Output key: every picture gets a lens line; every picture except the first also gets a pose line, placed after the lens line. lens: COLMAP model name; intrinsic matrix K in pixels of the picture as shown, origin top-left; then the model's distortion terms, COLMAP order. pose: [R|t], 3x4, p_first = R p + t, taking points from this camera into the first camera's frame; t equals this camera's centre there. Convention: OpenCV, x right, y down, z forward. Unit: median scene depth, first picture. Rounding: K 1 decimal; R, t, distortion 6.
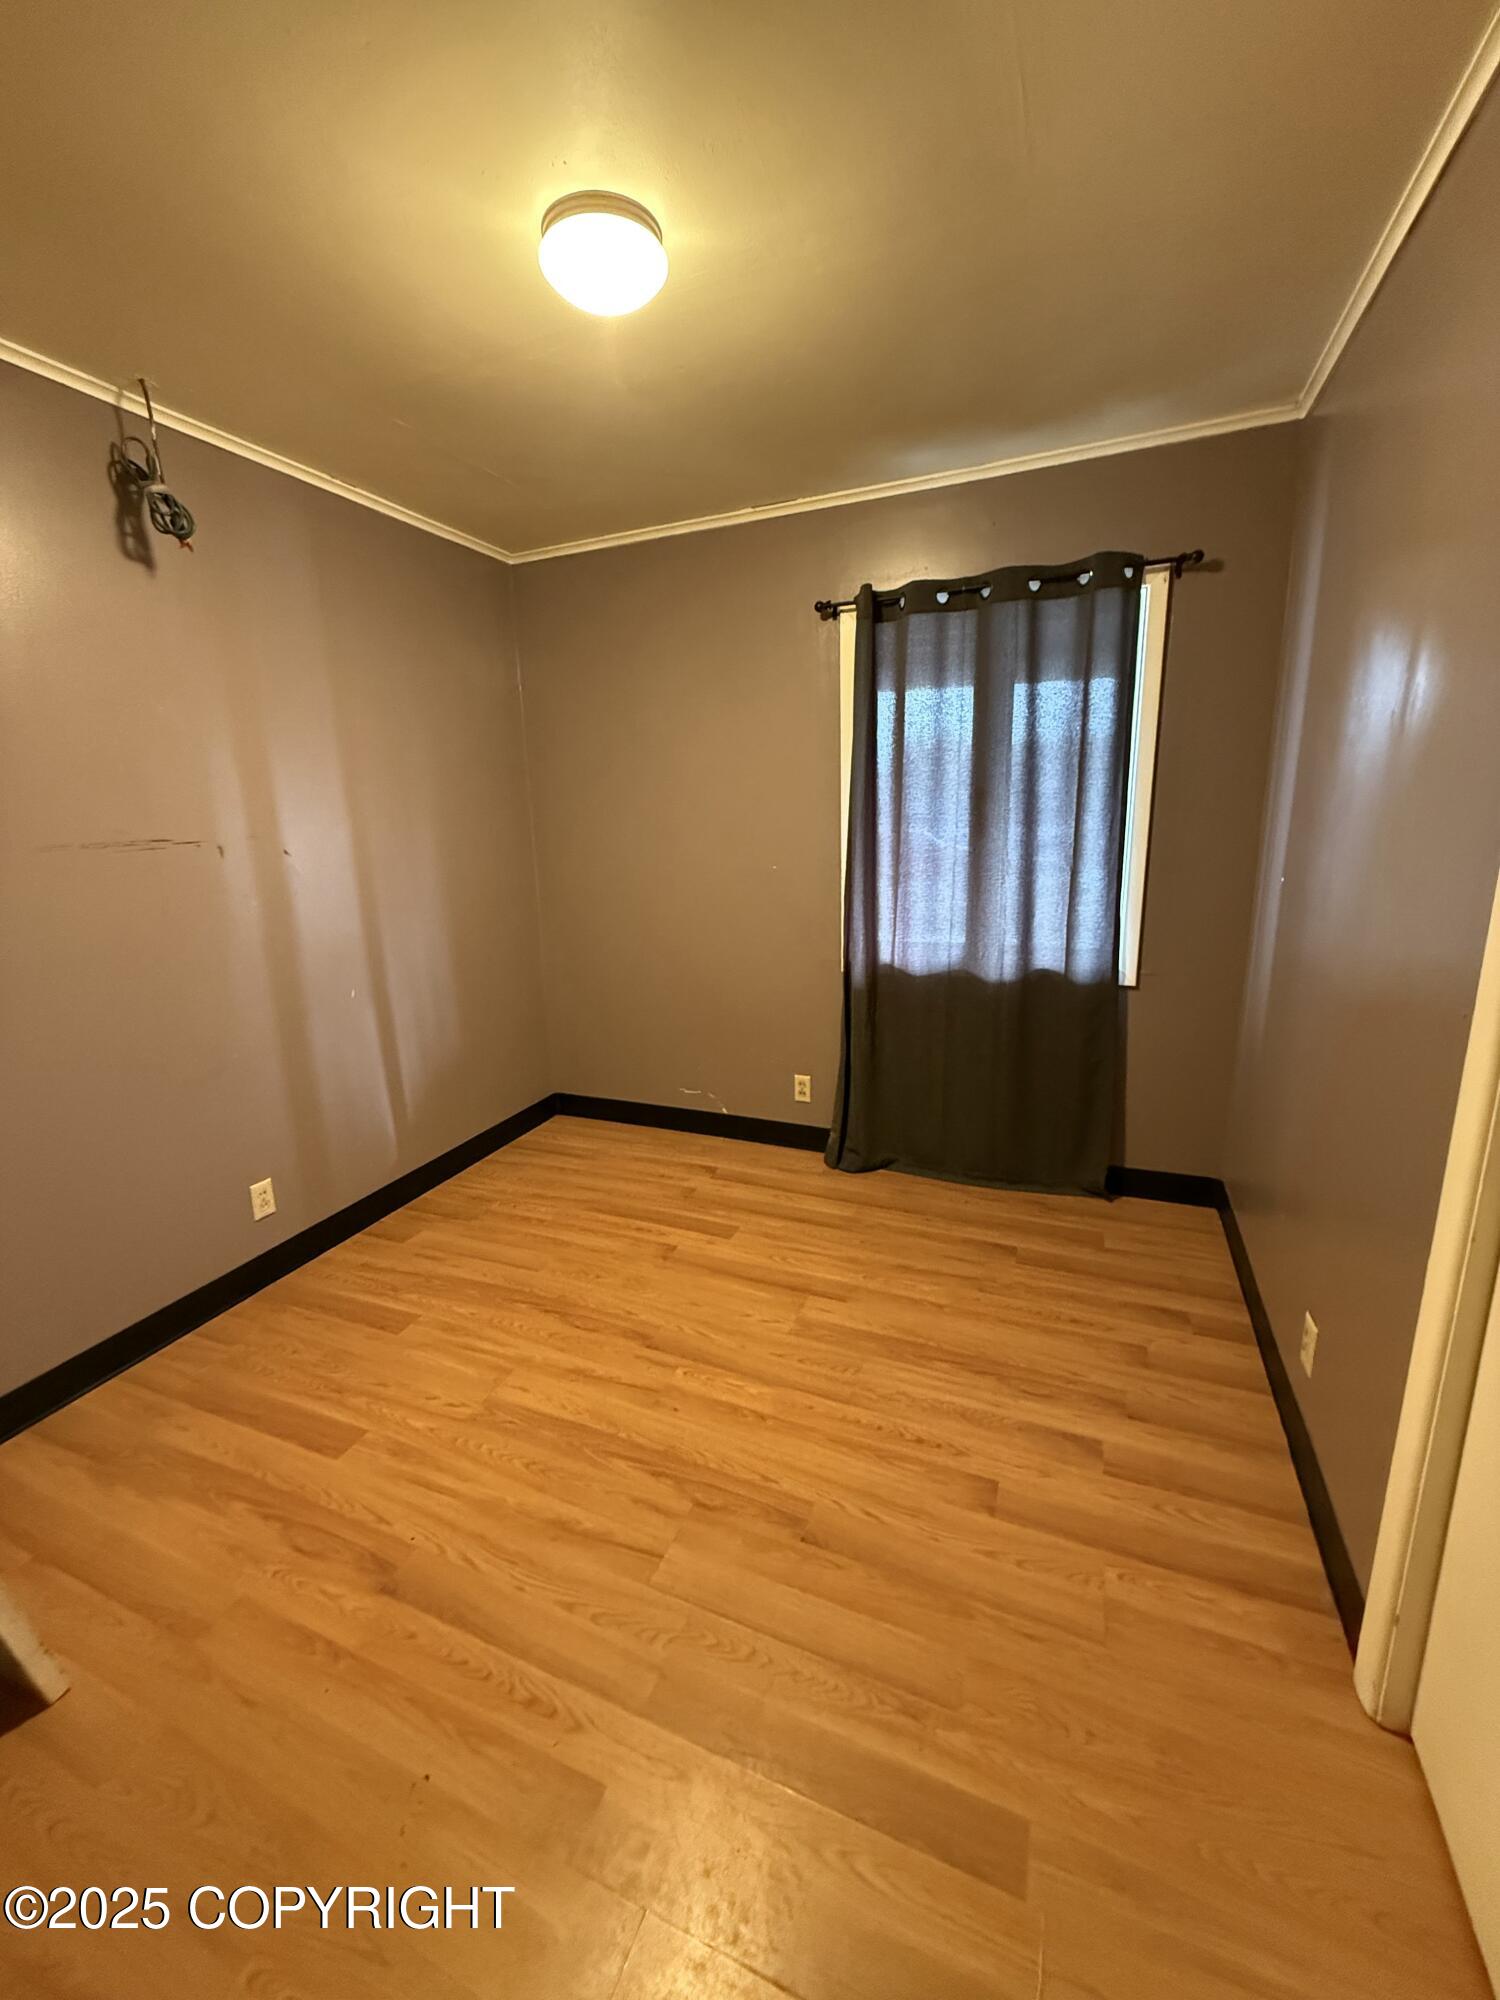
lens RADIAL K [[802.8, 0, 750.4], [0, 802.8, 1004.5], [0, 0, 1]] dist [0.003263, 0.000285]
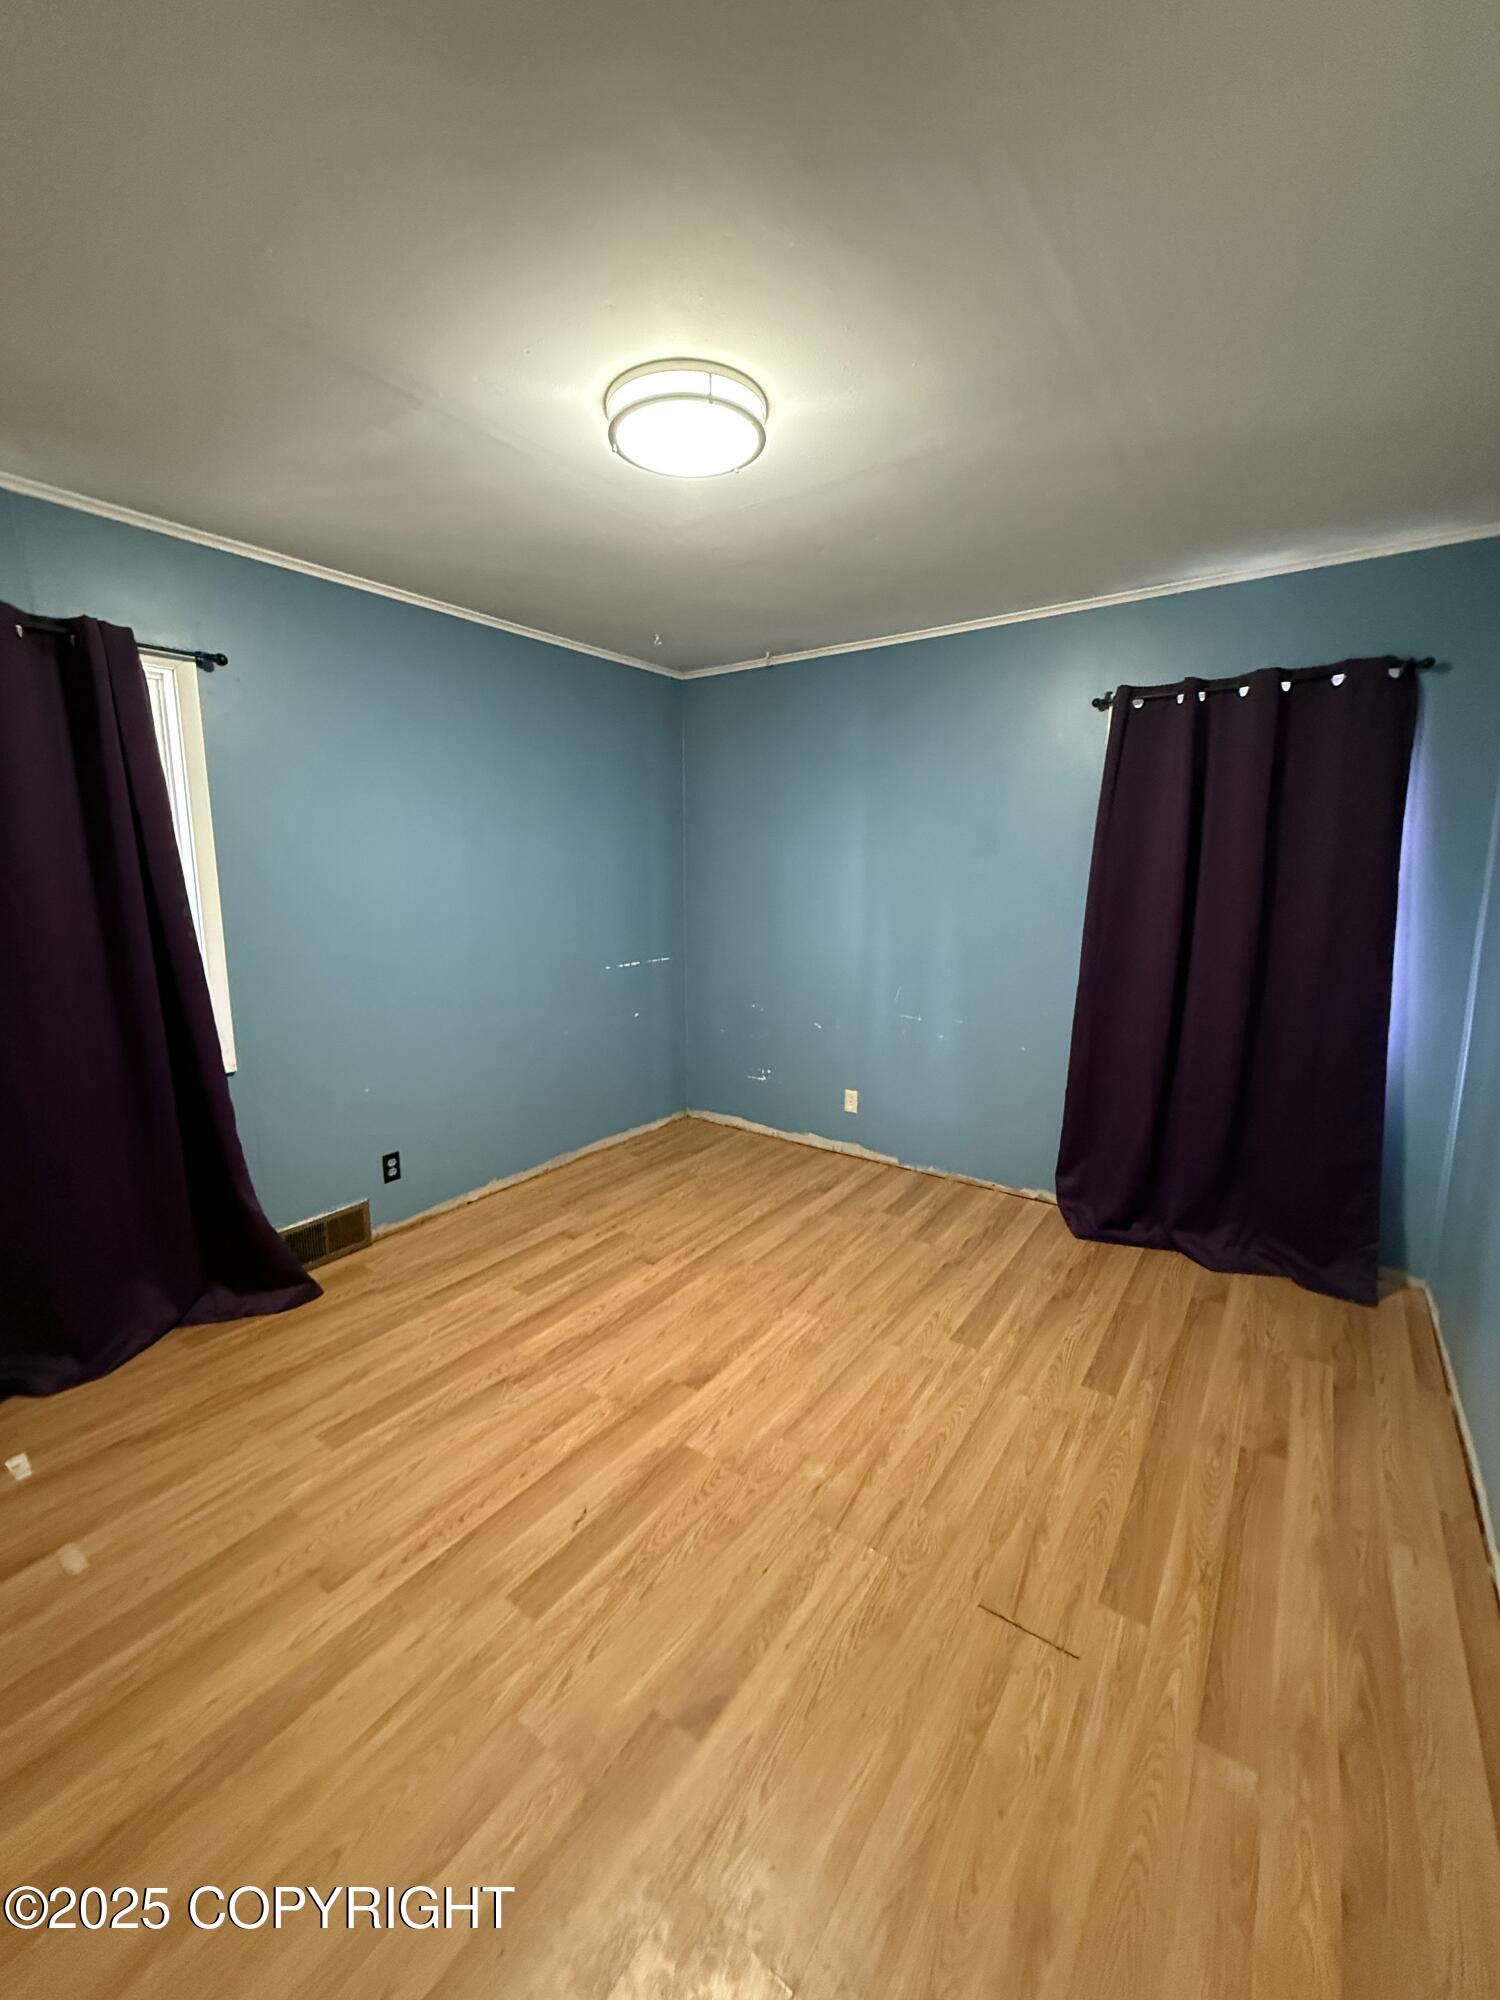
lens RADIAL K [[802.8, 0, 749.7], [0, 802.8, 987.1], [0, 0, 1]] dist [0.003263, 0.000285]
pose [[-0.217523, 0.168539, -0.961394, 0.845937], [-0.249101, 0.942776, 0.221636, -0.359924], [0.943733, 0.287695, -0.163092, 1.202811]]
